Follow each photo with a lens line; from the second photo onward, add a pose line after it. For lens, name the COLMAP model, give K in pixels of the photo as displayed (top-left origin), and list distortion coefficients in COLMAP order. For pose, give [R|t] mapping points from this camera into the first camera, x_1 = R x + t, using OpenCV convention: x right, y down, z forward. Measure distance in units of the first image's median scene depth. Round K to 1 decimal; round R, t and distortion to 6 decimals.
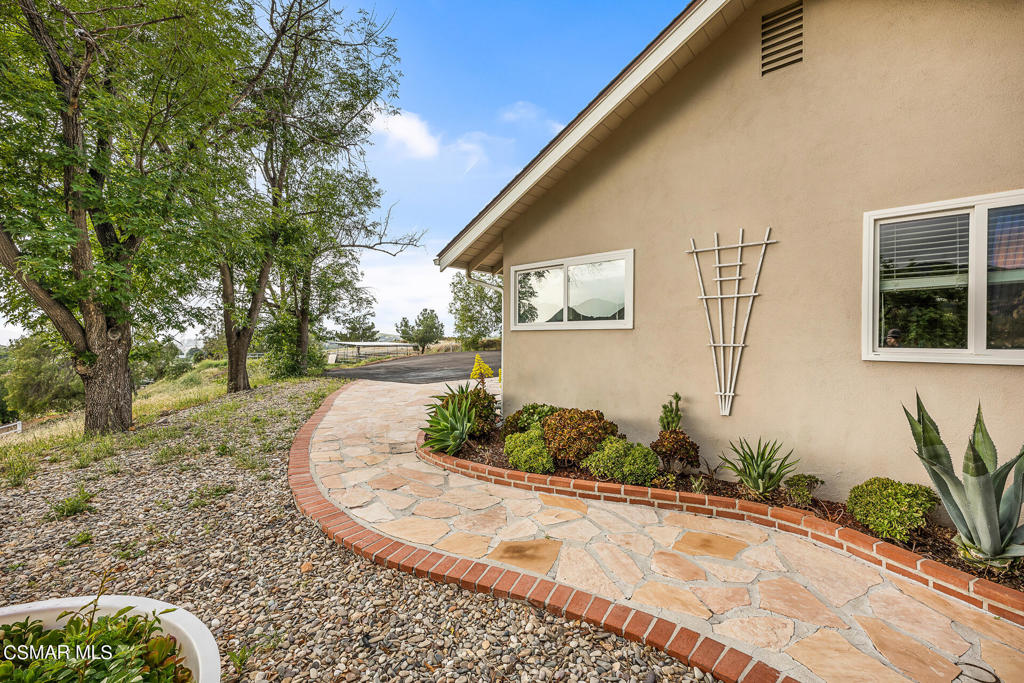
lens RADIAL K [[425.3, 0, 512.0], [0, 425.3, 341.5], [0, 0, 1]] dist [0.000871, 0.000028]
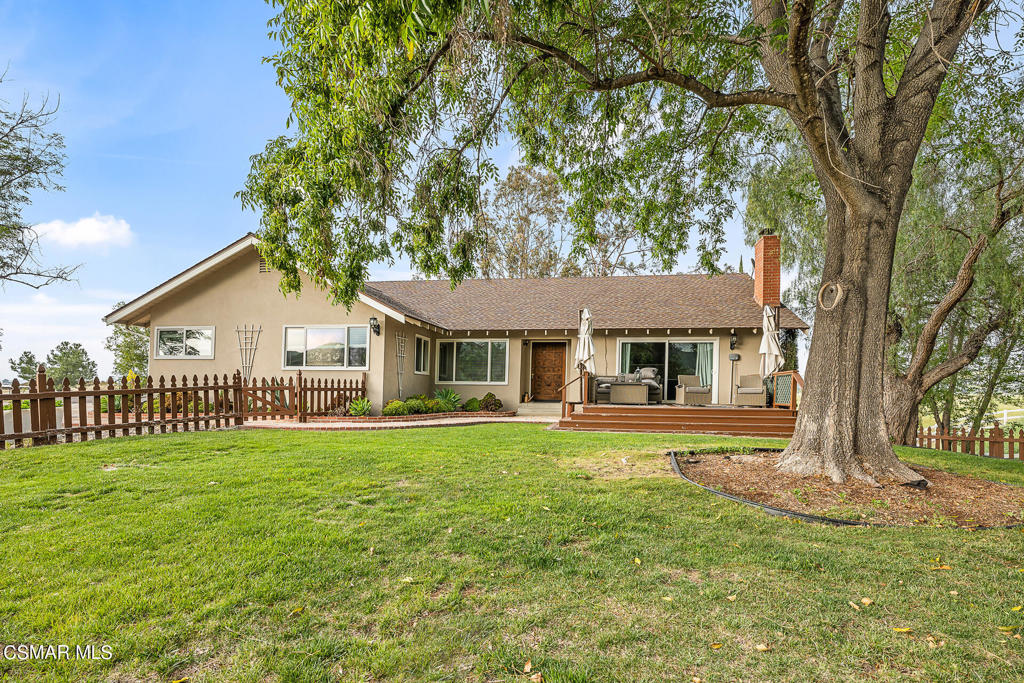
lens RADIAL K [[447.8, 0, 510.7], [0, 447.8, 384.0], [0, 0, 1]] dist [-0.000057, -0.000056]
pose [[0.829655, 0.013821, 0.558105, 0.021390], [-0.005357, 0.999845, -0.016797, 0.011834], [-0.558250, 0.010946, 0.829601, -0.167581]]
